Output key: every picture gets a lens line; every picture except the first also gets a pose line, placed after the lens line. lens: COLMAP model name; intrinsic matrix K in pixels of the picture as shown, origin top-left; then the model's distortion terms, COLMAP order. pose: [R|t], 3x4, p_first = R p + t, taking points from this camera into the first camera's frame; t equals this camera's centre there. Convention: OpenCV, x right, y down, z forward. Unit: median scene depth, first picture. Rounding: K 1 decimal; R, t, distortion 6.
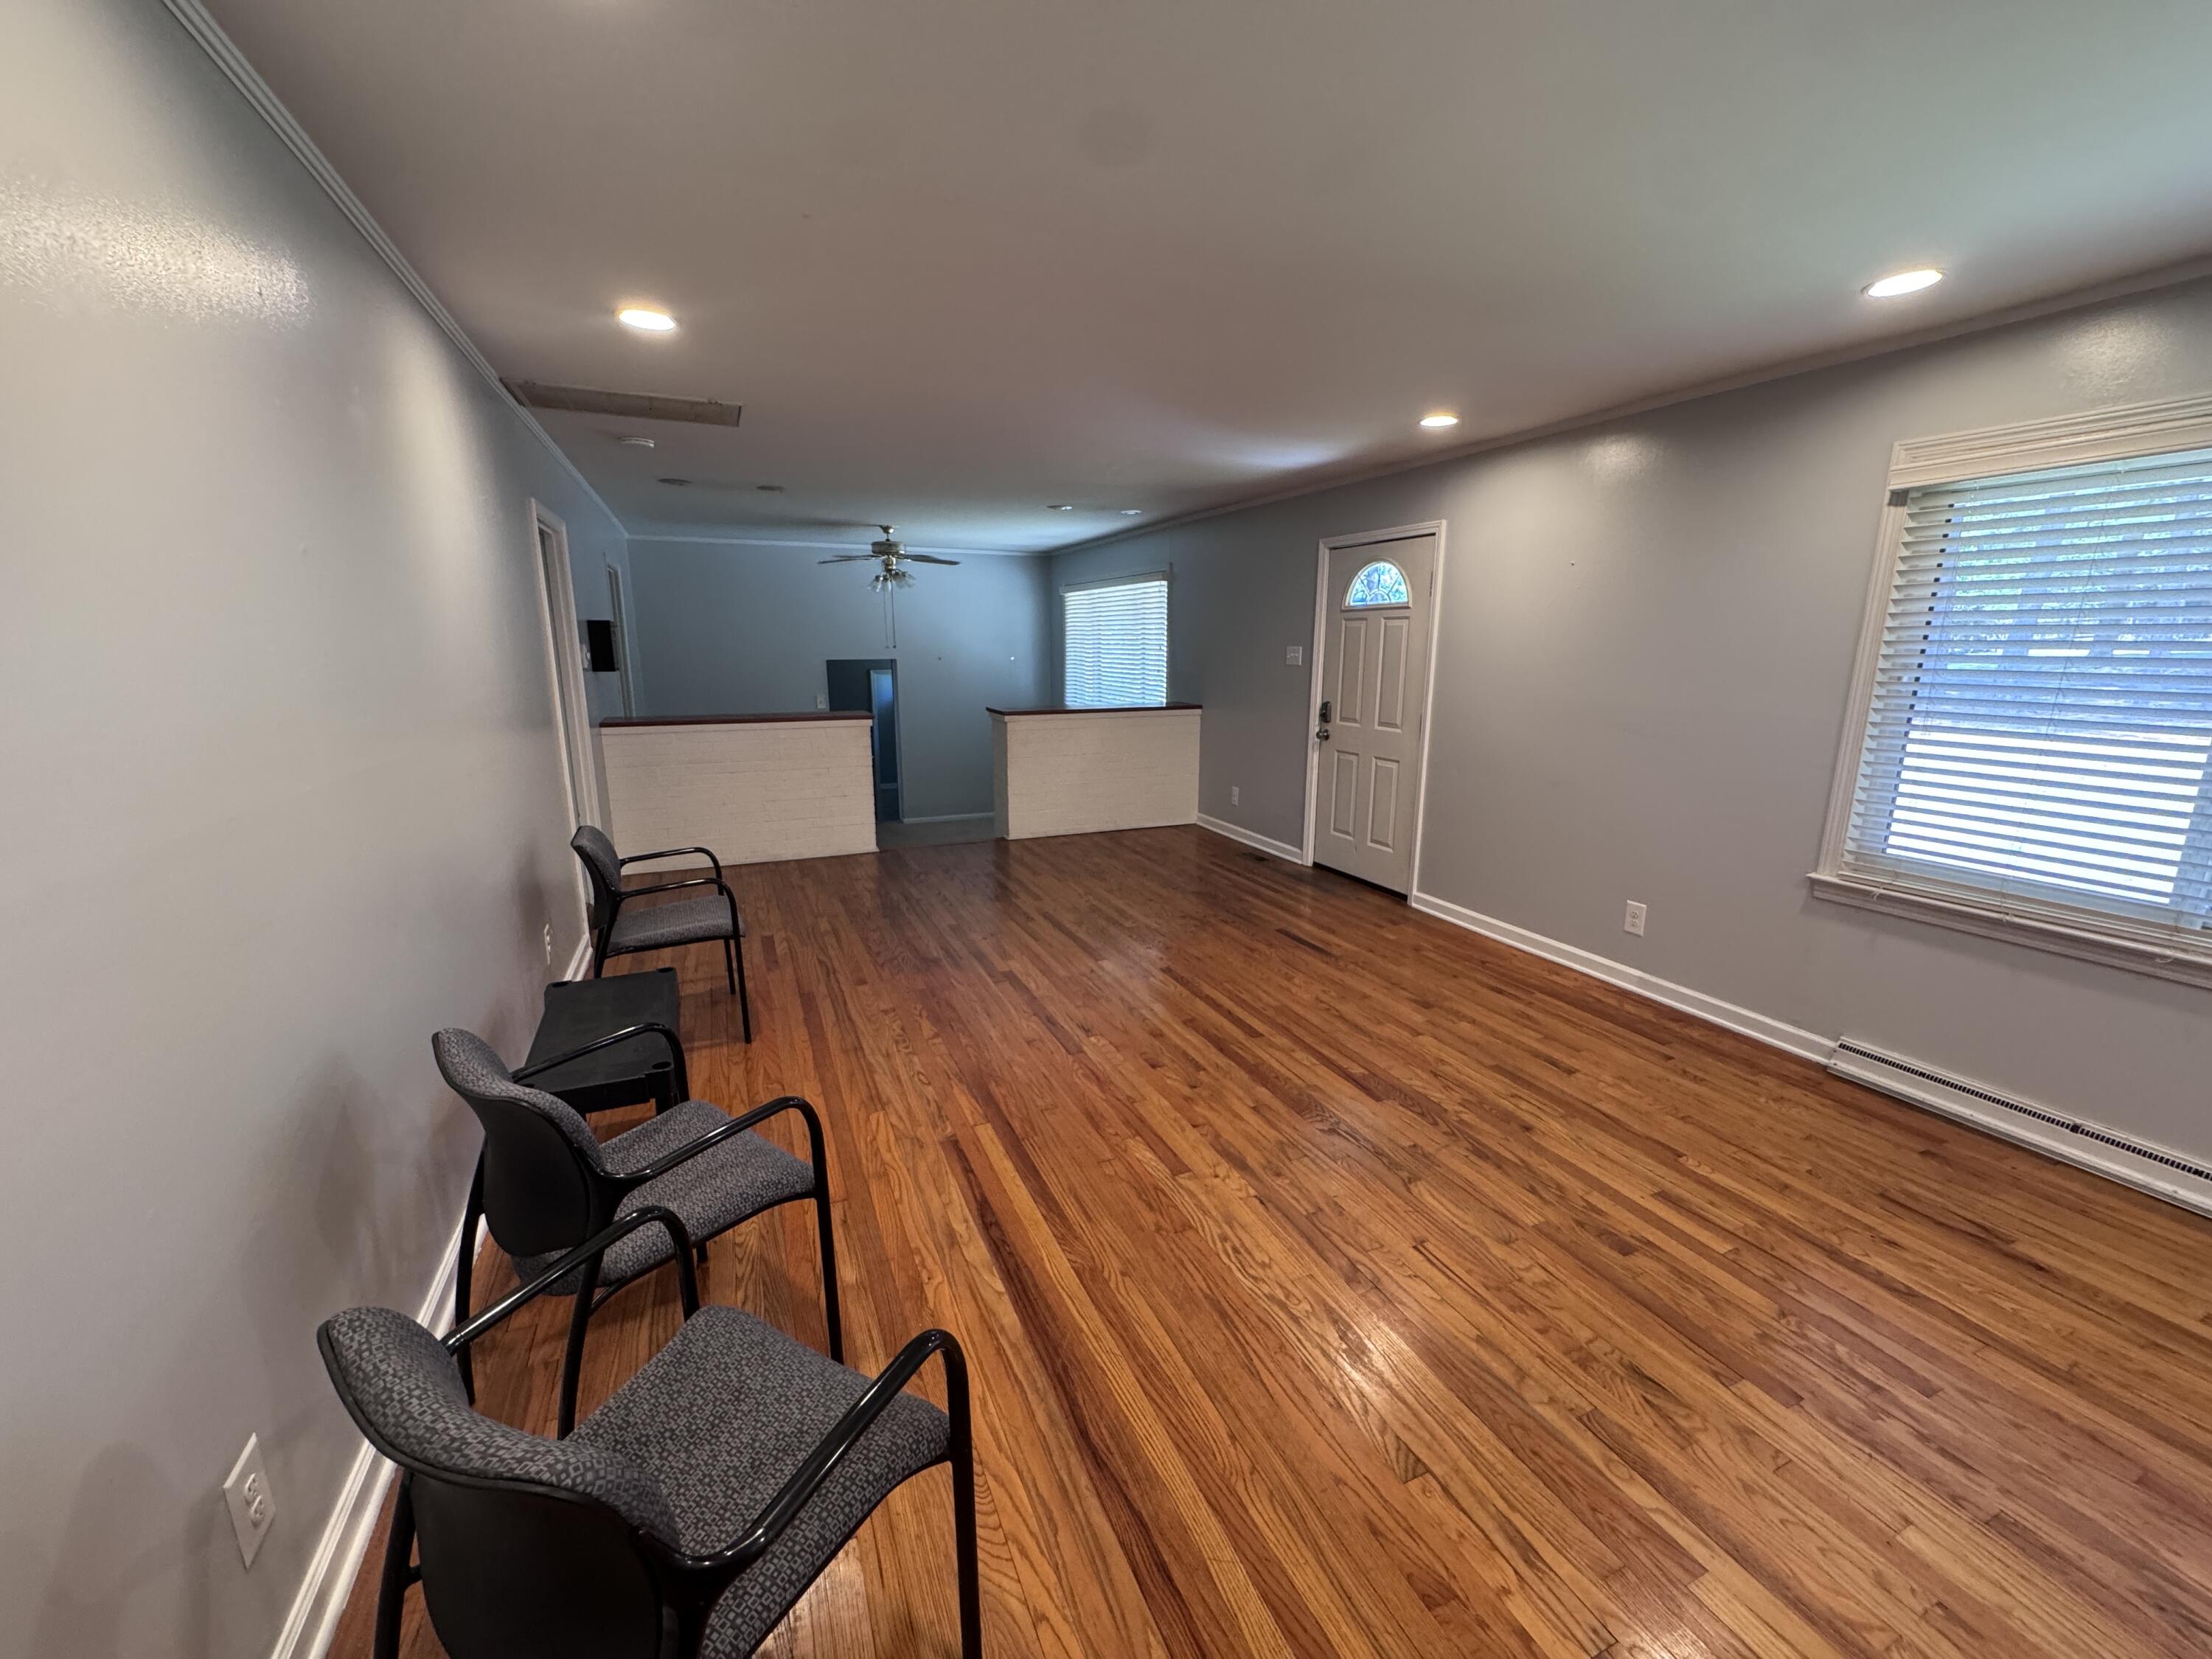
lens RADIAL K [[881.3, 0, 1106.0], [0, 881.3, 829.5], [0, 0, 1]] dist [-0.003927, 0.000878]
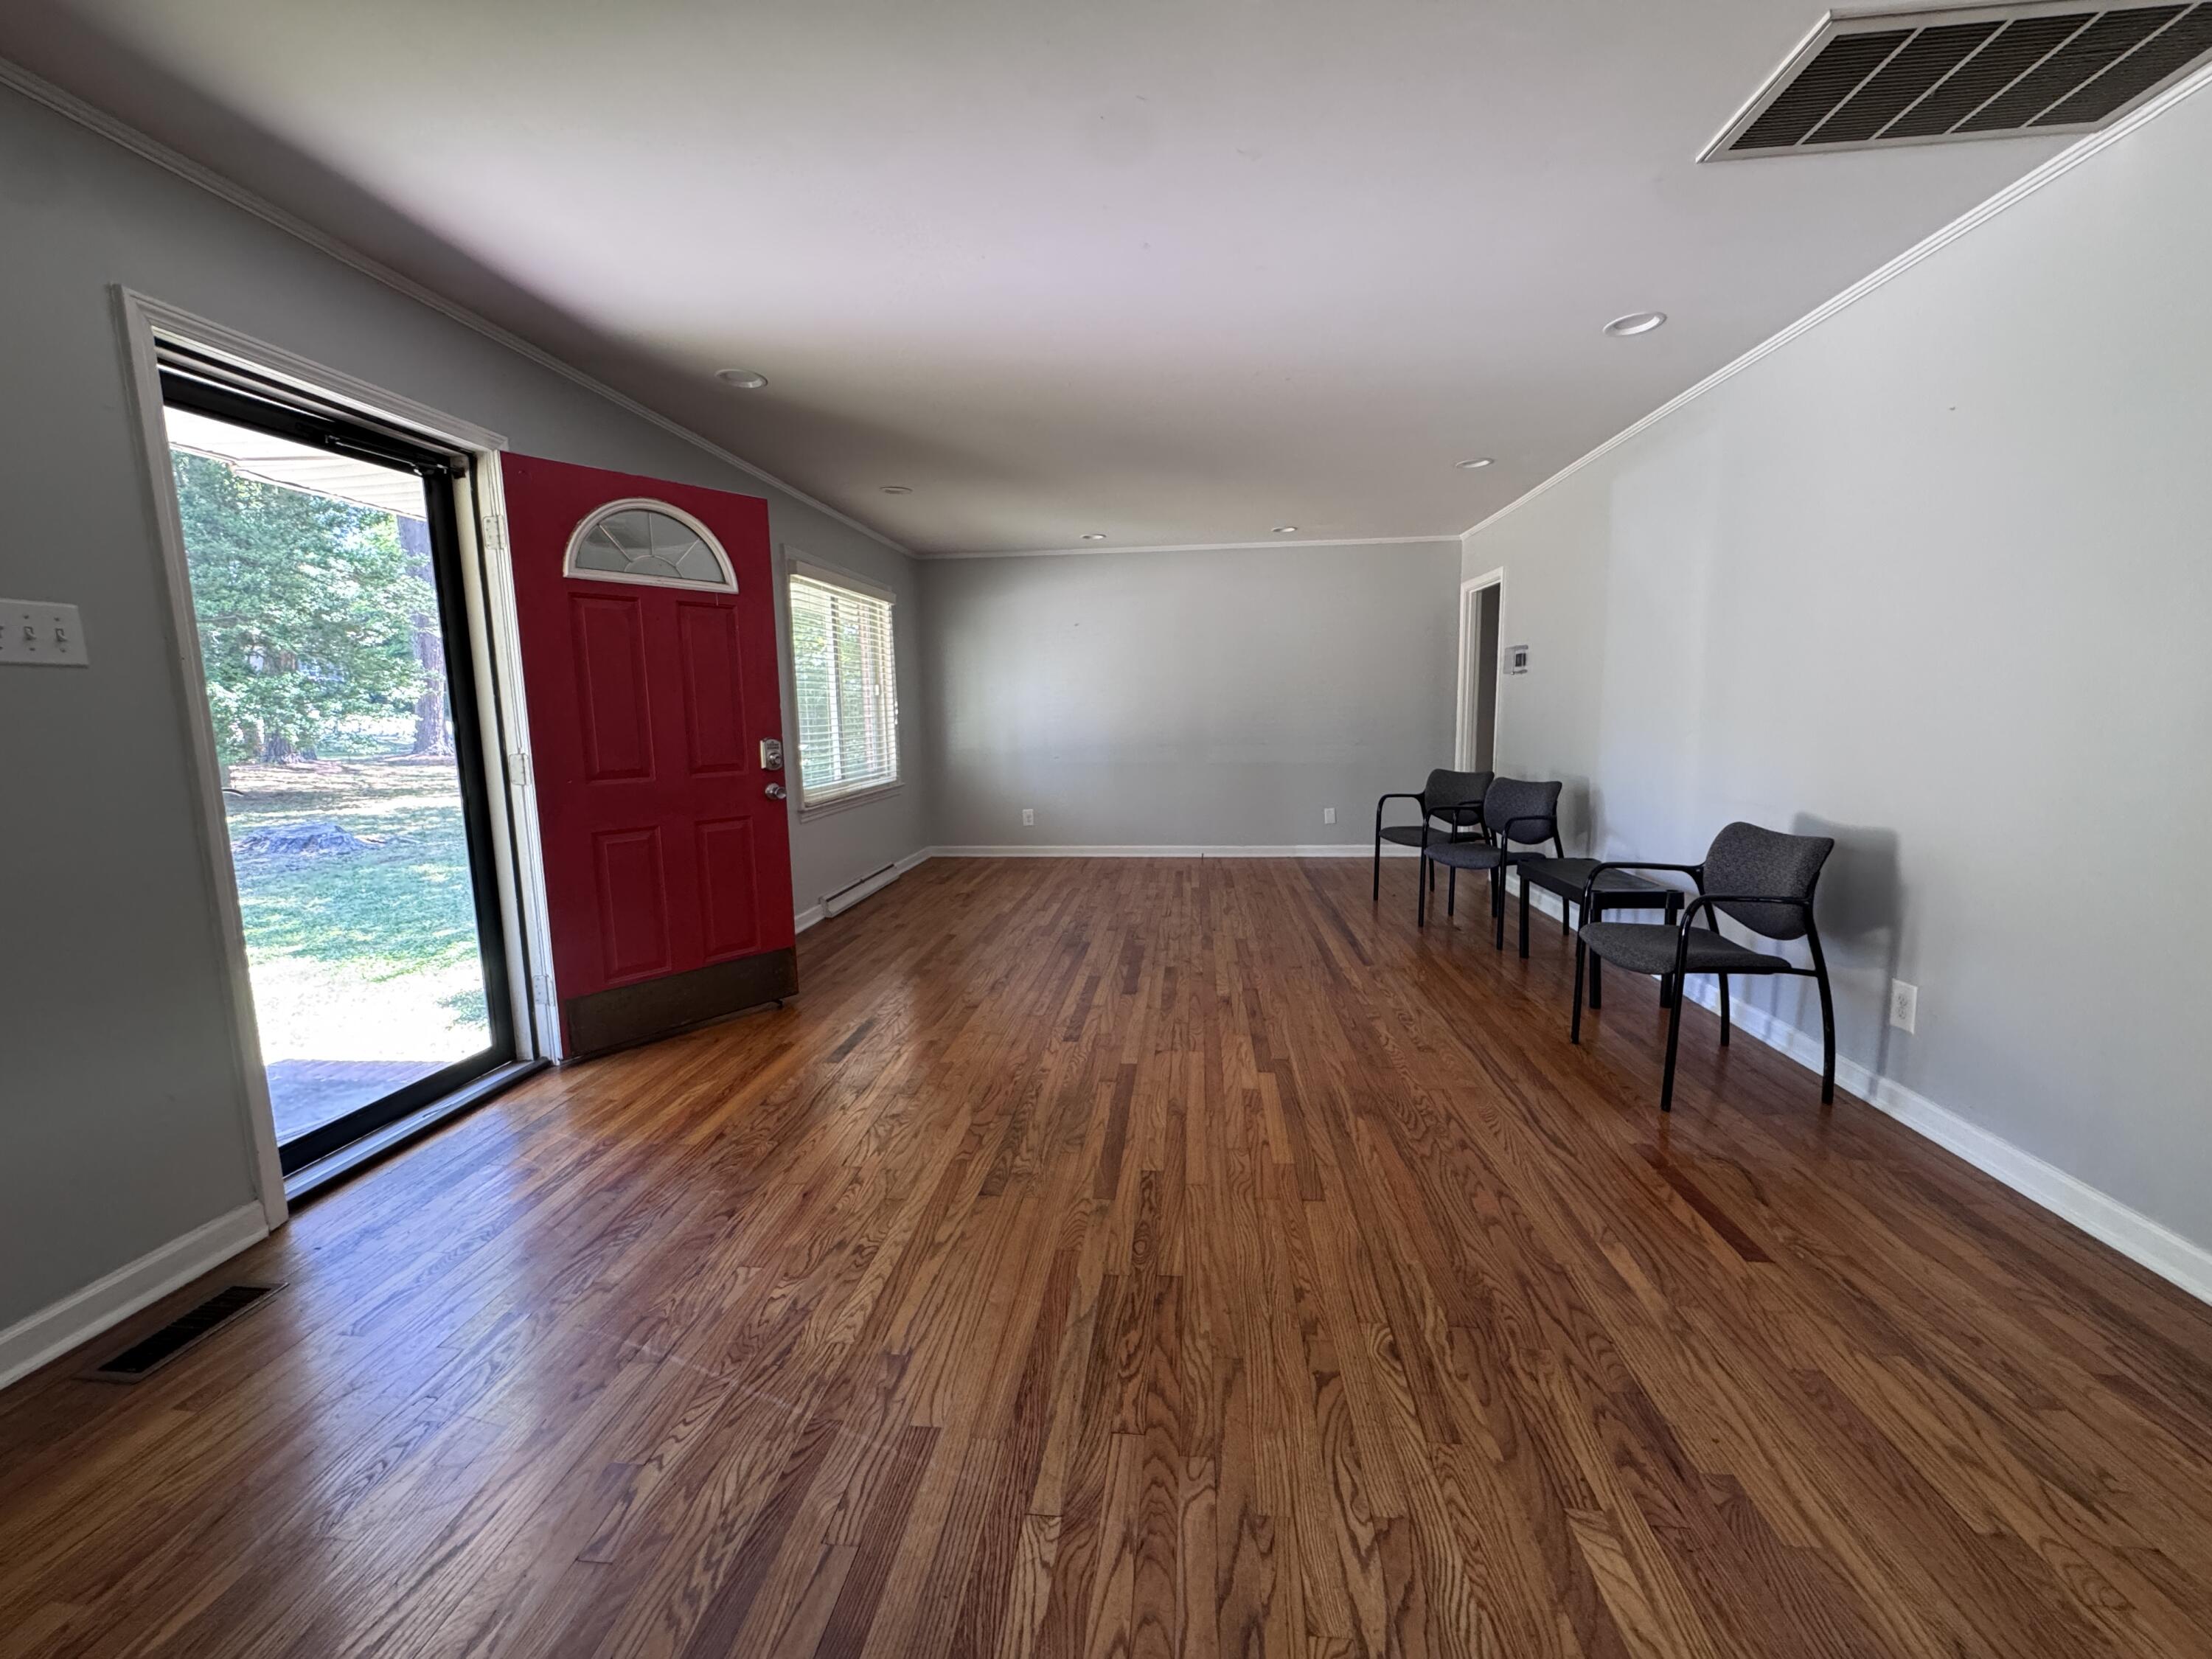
lens RADIAL K [[883.2, 0, 1106.0], [0, 883.2, 829.5], [0, 0, 1]] dist [-0.001616, 0.000054]
pose [[-0.871646, -0.055012, 0.487039, -0.443220], [0.117619, 0.941169, 0.316809, -0.353670], [-0.475814, 0.333430, -0.813895, 2.059321]]
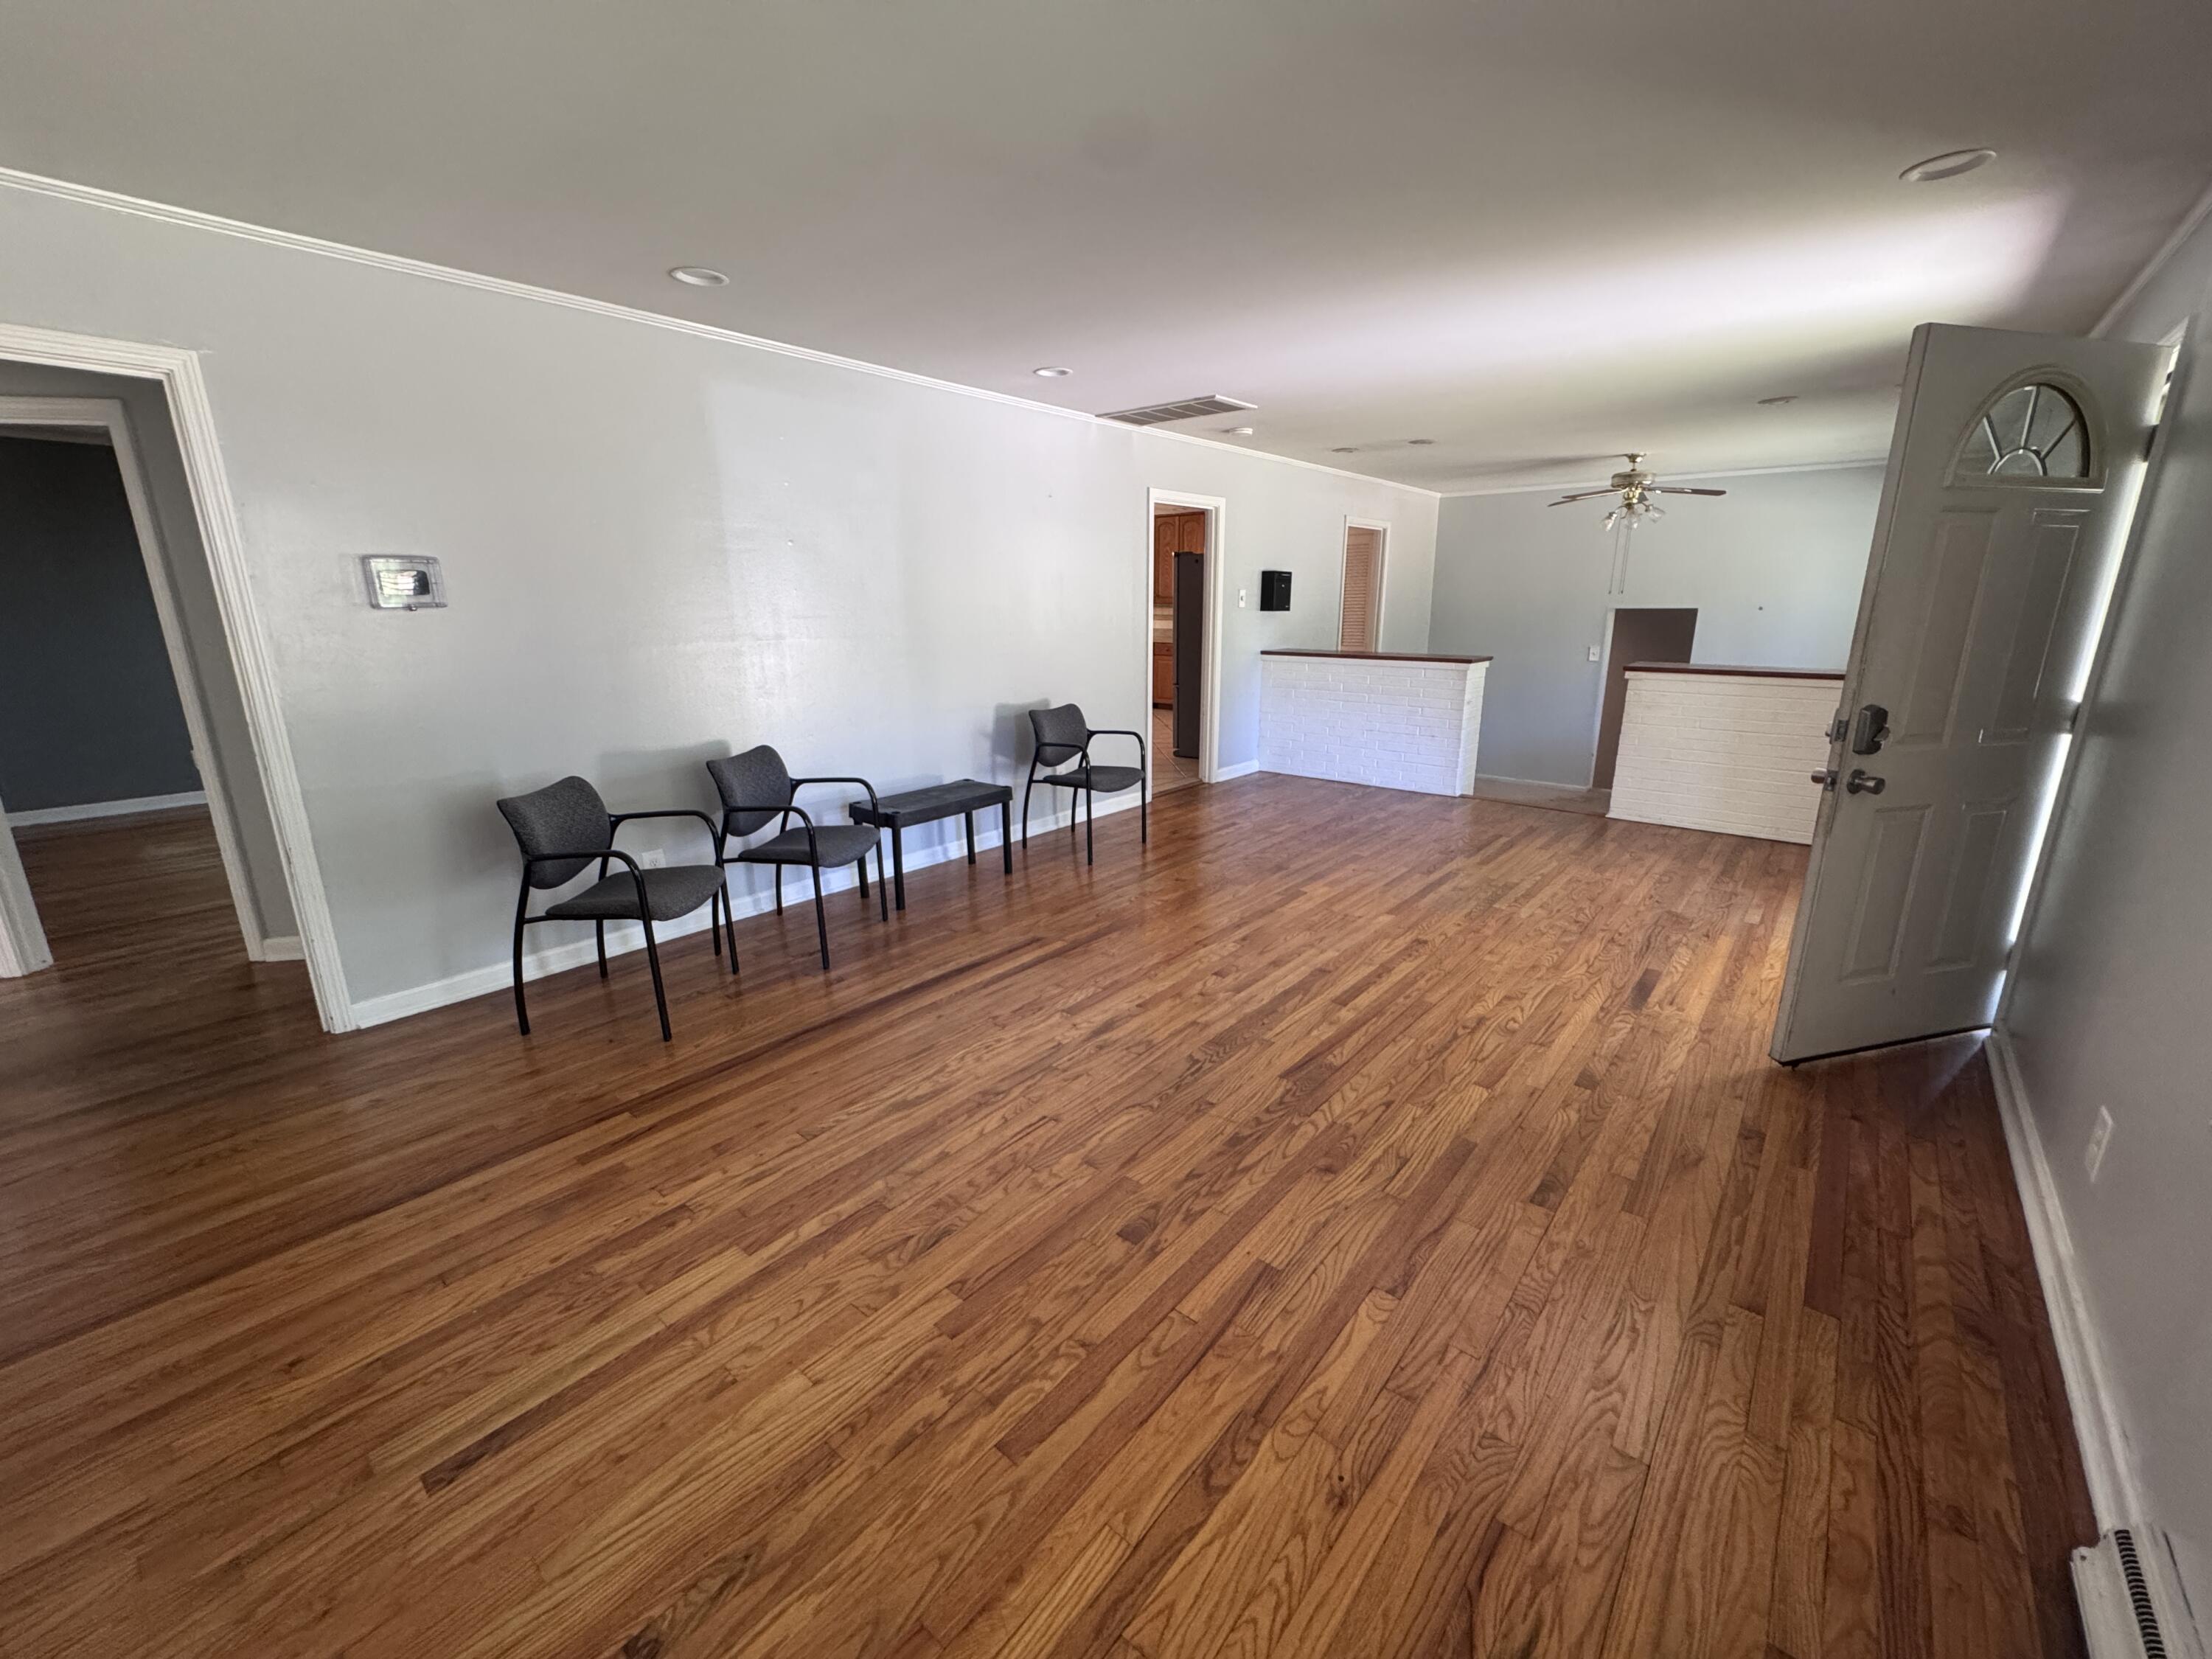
lens RADIAL K [[883.2, 0, 1106.0], [0, 883.2, 829.5], [0, 0, 1]] dist [-0.001616, 0.000054]
pose [[0.441215, 0.224346, -0.868907, 0.901515], [-0.184067, 0.970285, 0.157055, -0.046845], [0.878322, 0.090642, 0.469398, 0.363176]]
